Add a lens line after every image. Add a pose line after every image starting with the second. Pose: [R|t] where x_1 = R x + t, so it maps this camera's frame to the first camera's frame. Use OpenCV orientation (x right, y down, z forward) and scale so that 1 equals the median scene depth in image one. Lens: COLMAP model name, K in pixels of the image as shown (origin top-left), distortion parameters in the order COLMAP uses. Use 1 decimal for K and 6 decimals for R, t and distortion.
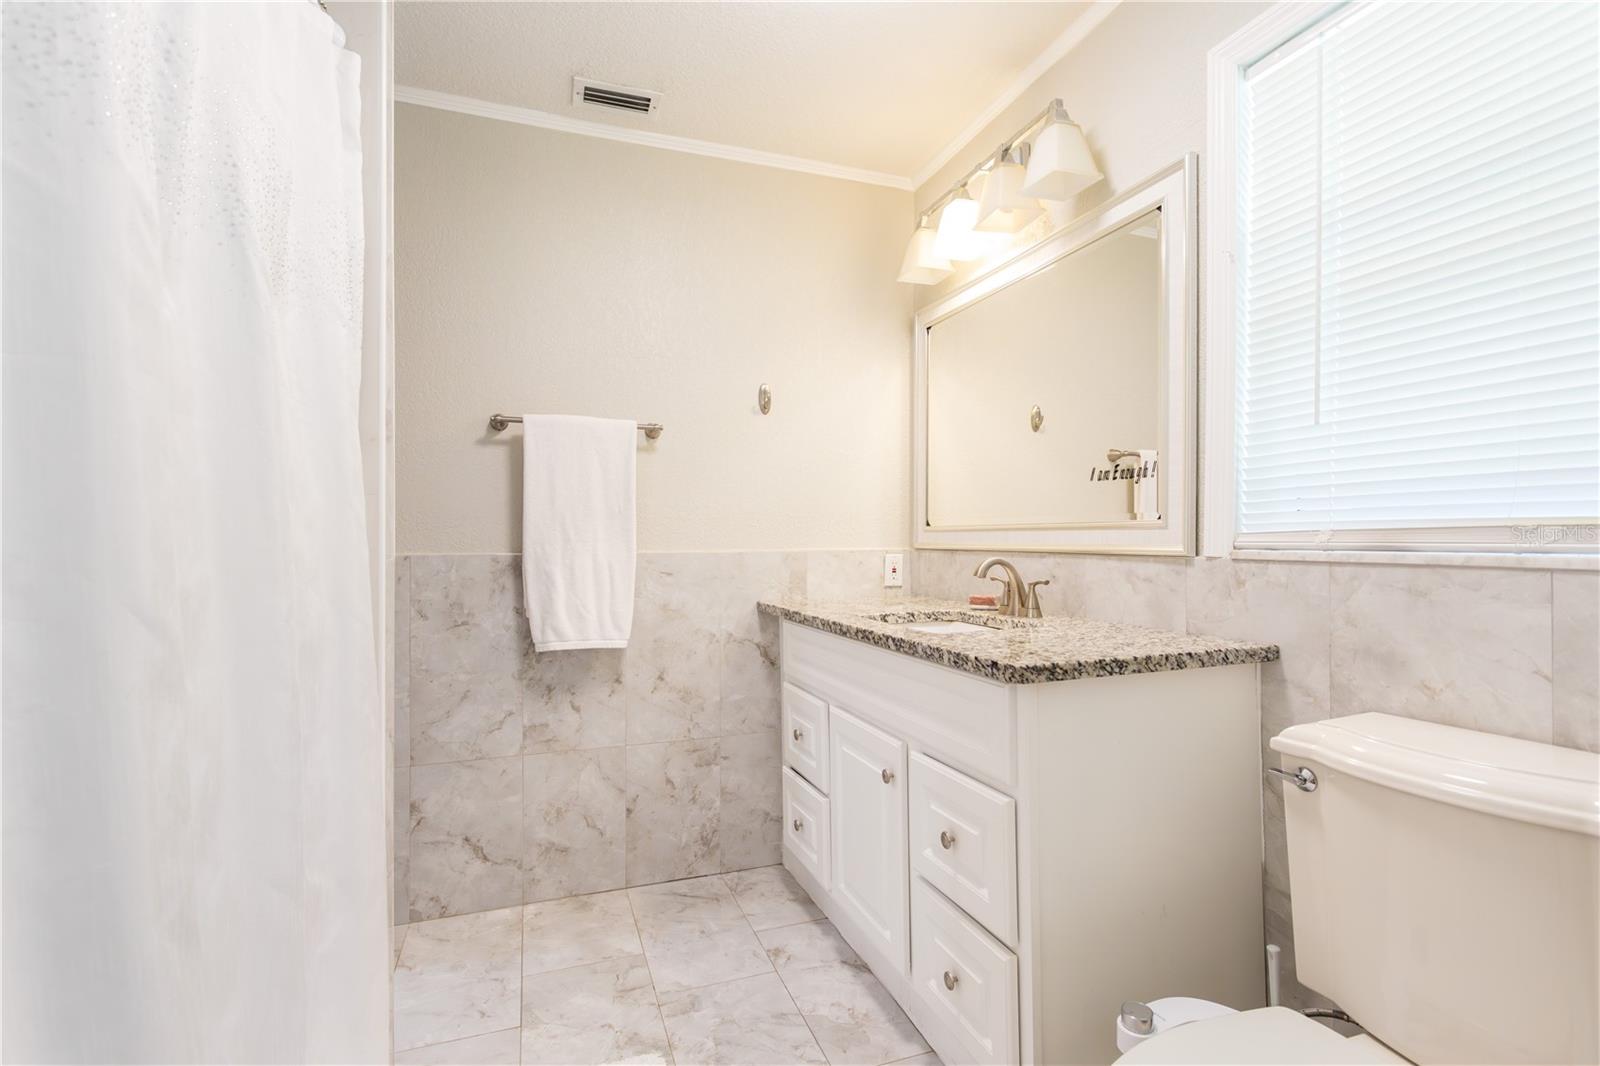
lens RADIAL K [[673.8, 0, 800.0], [0, 673.8, 533.0], [0, 0, 1]] dist [0.001069, 0.000165]
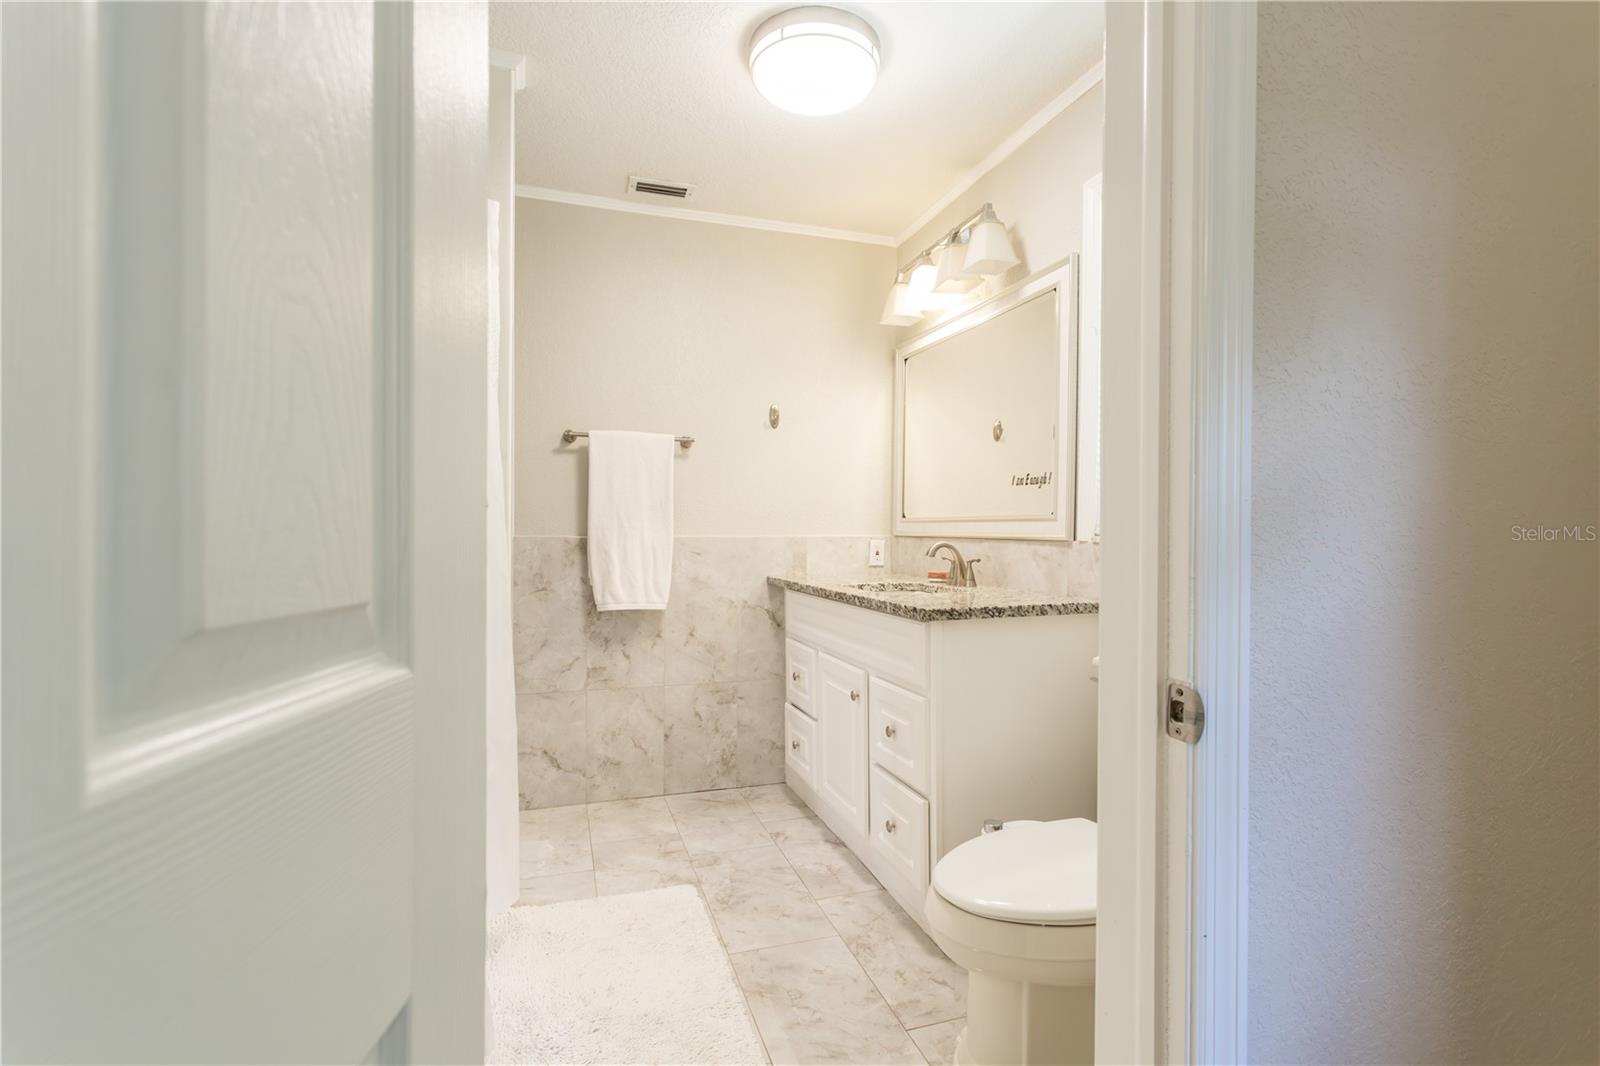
lens RADIAL K [[641.5, 0, 804.2], [0, 641.5, 528.2], [0, 0, 1]] dist [0.000343, 0.000027]
pose [[0.999769, 0.007755, -0.020063, 0.035383], [-0.007591, 0.999937, 0.008252, 0.000784], [0.020125, -0.008097, 0.999765, -0.243734]]
